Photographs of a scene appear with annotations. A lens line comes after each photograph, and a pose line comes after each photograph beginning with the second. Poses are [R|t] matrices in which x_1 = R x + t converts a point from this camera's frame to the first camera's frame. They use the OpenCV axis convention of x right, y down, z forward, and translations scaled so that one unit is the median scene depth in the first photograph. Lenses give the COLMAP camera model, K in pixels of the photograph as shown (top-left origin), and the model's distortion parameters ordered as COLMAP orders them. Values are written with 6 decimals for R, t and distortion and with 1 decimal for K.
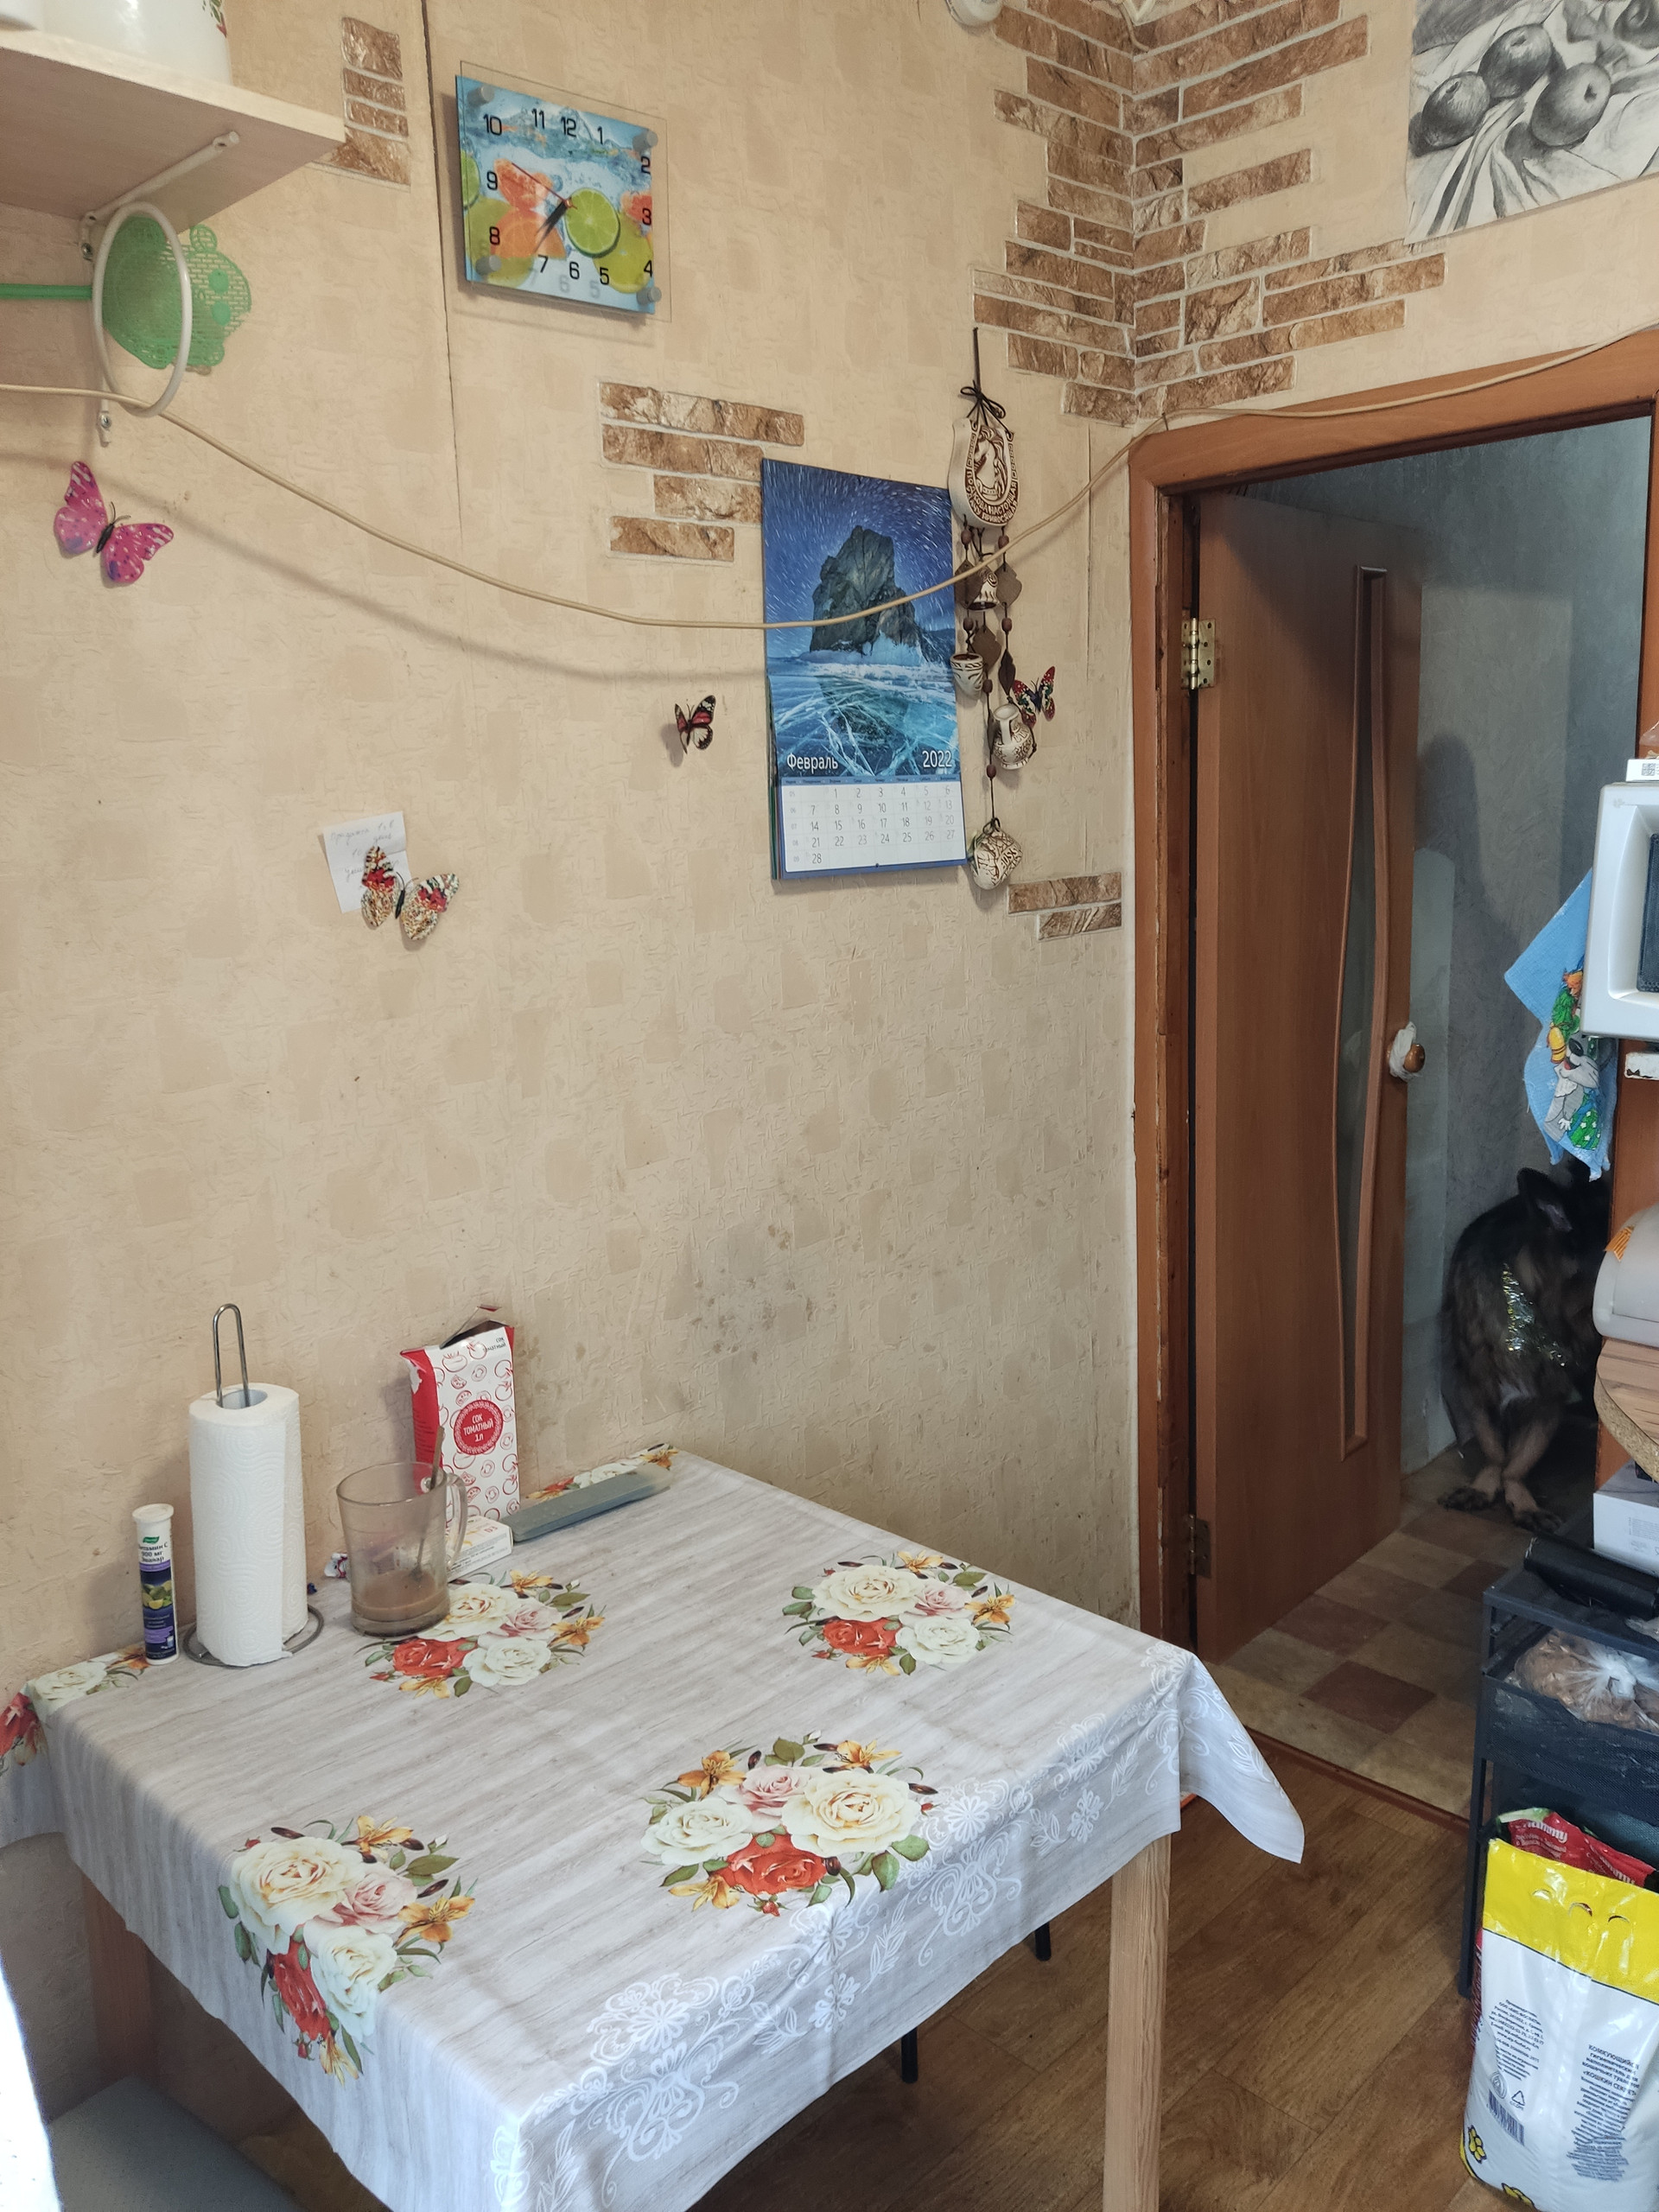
lens RADIAL K [[1634.1, 0, 836.5], [0, 1634.1, 1103.4], [0, 0, 1]] dist [0.107129, -0.204347]
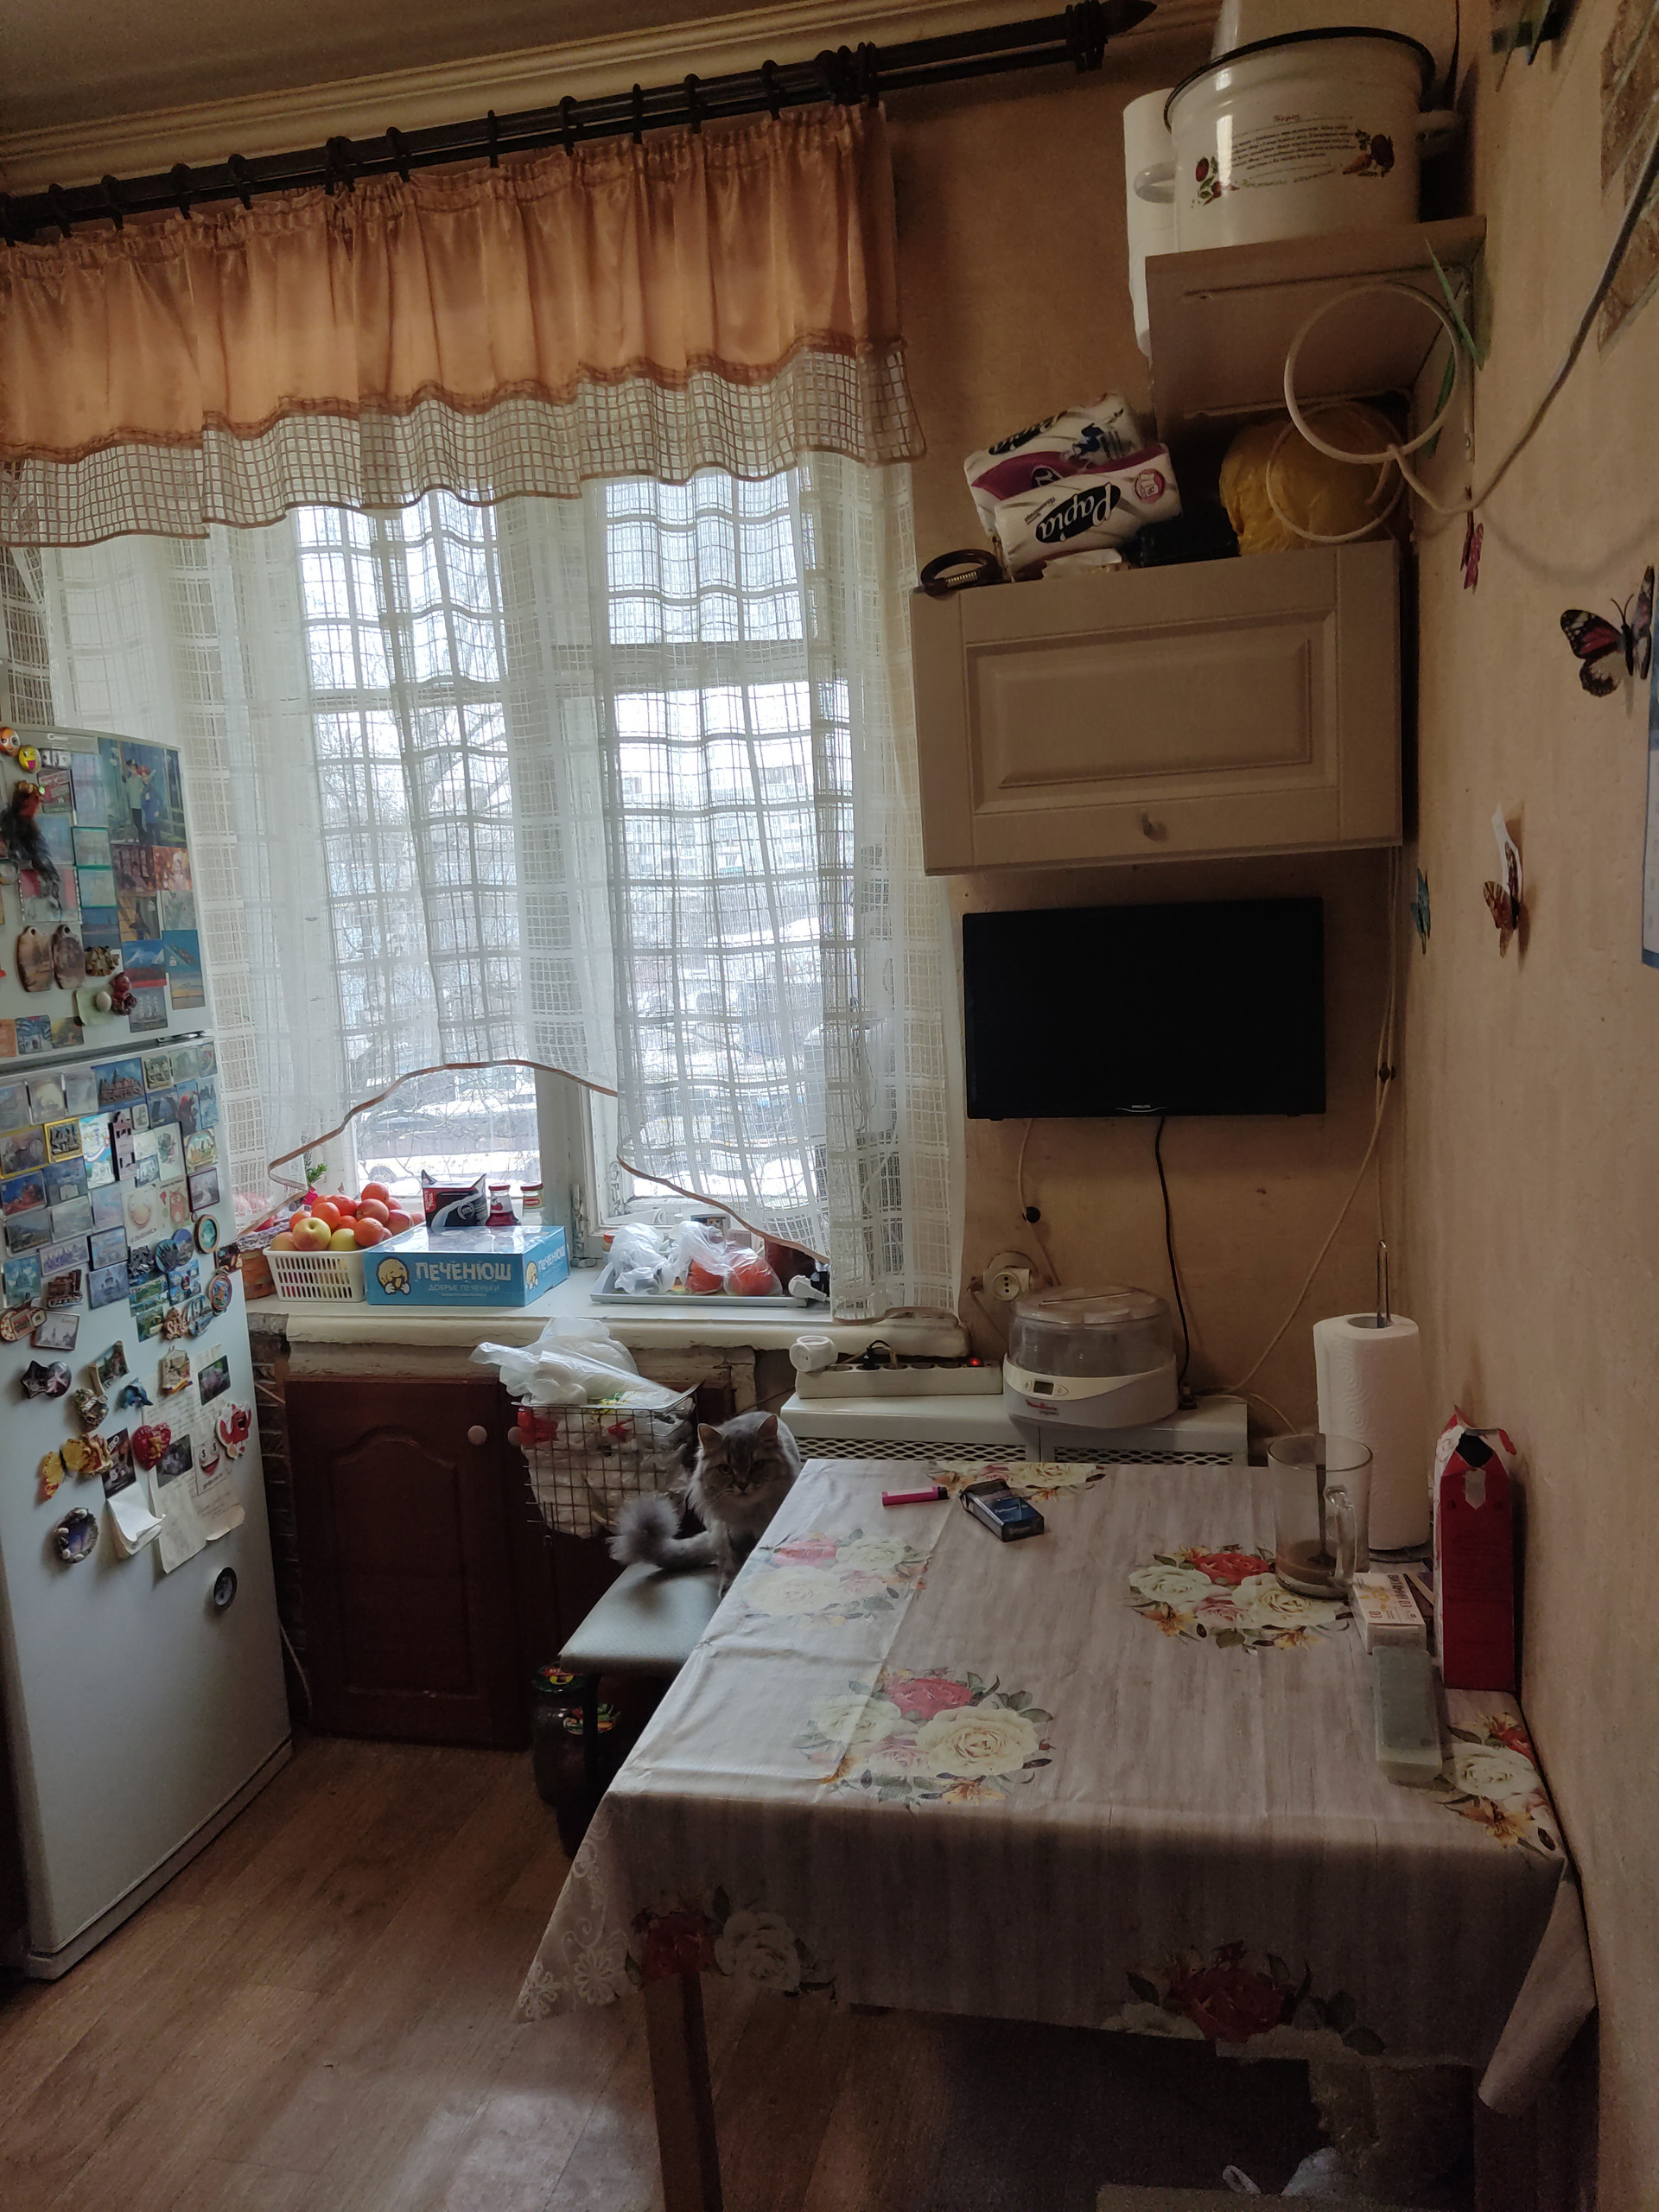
lens RADIAL K [[1634.1, 0, 836.5], [0, 1634.1, 1103.4], [0, 0, 1]] dist [0.107129, -0.204347]
pose [[-0.838886, 0.166746, -0.518137, 0.493566], [-0.017723, 0.943048, 0.332184, -0.322254], [0.544019, 0.287848, -0.788154, 1.589298]]
